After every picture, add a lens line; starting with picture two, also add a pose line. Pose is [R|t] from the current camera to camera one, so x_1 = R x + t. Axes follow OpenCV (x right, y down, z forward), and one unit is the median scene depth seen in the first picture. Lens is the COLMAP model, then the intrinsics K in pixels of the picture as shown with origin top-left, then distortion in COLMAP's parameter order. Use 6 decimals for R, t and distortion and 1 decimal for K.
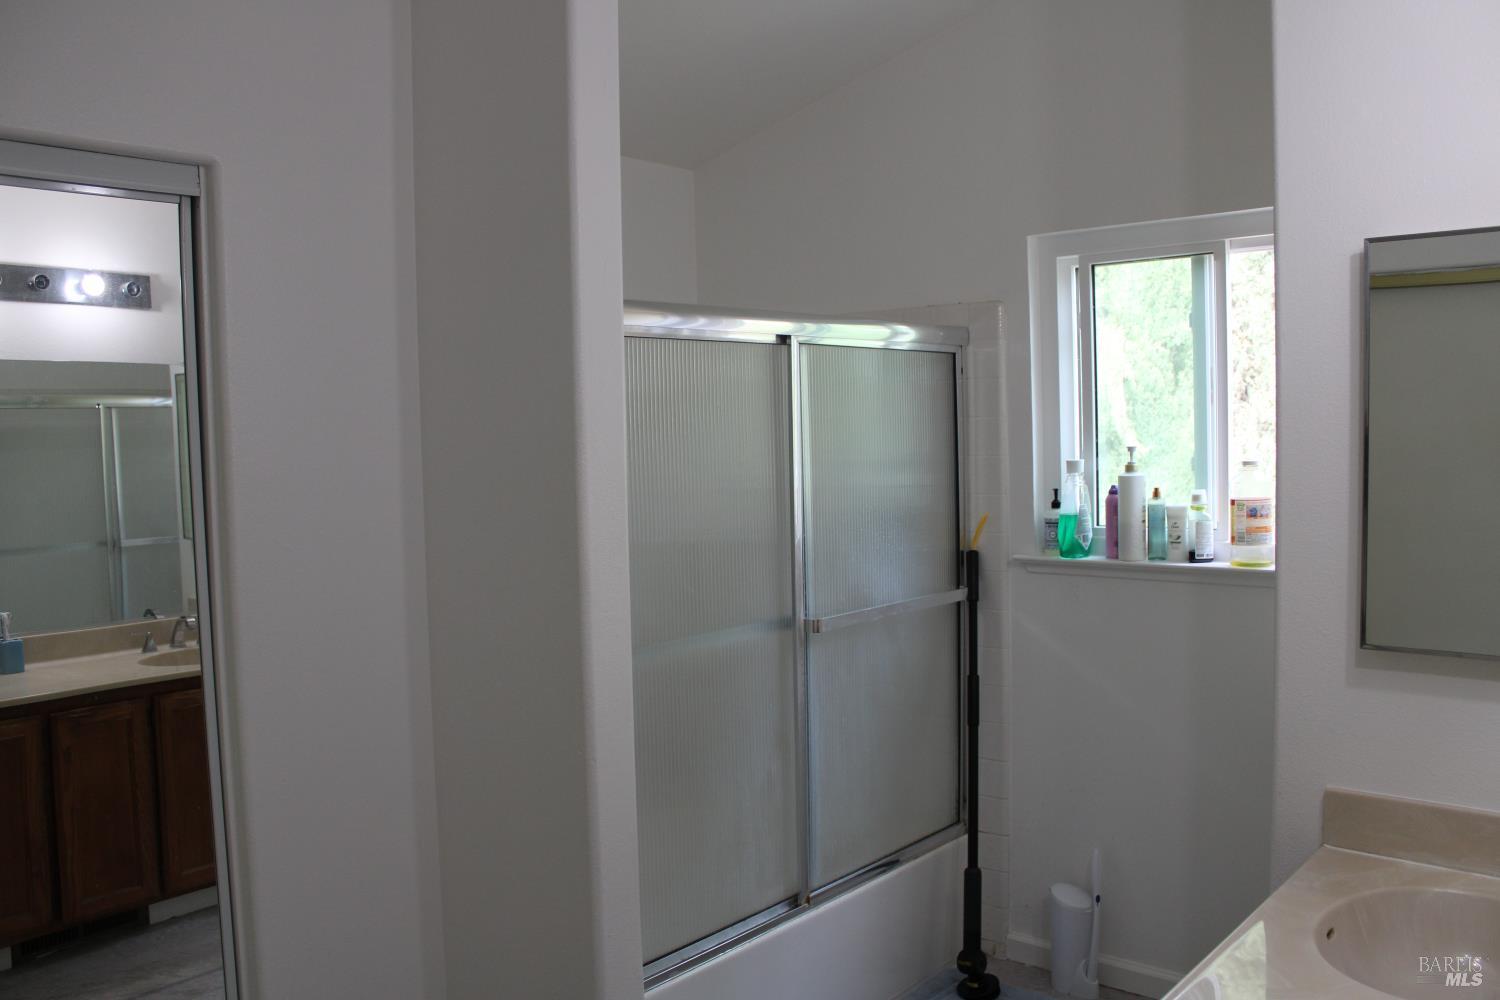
lens RADIAL K [[1253.6, 0, 752.8], [0, 1253.6, 497.2], [0, 0, 1]] dist [-0.165258, 0.145982]
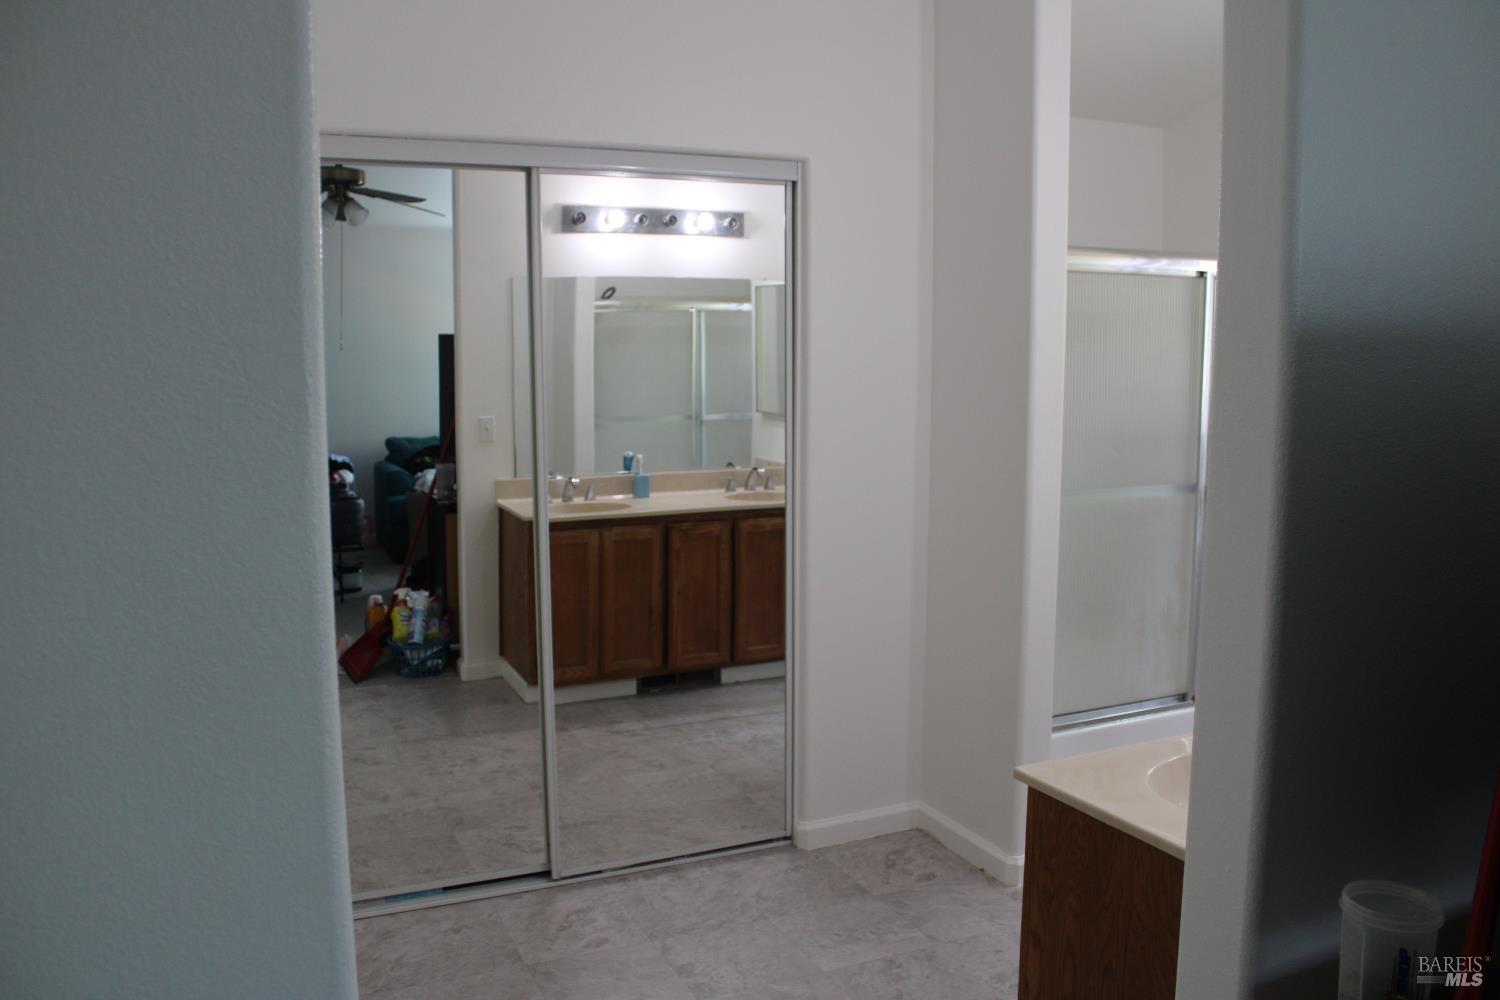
lens RADIAL K [[1253.6, 0, 759.5], [0, 1253.6, 502.5], [0, 0, 1]] dist [-0.165258, 0.145982]
pose [[0.915262, 0.076500, -0.395529, 0.097687], [-0.046652, 0.995326, 0.084556, 0.020952], [0.400148, -0.058939, 0.914553, -0.299895]]
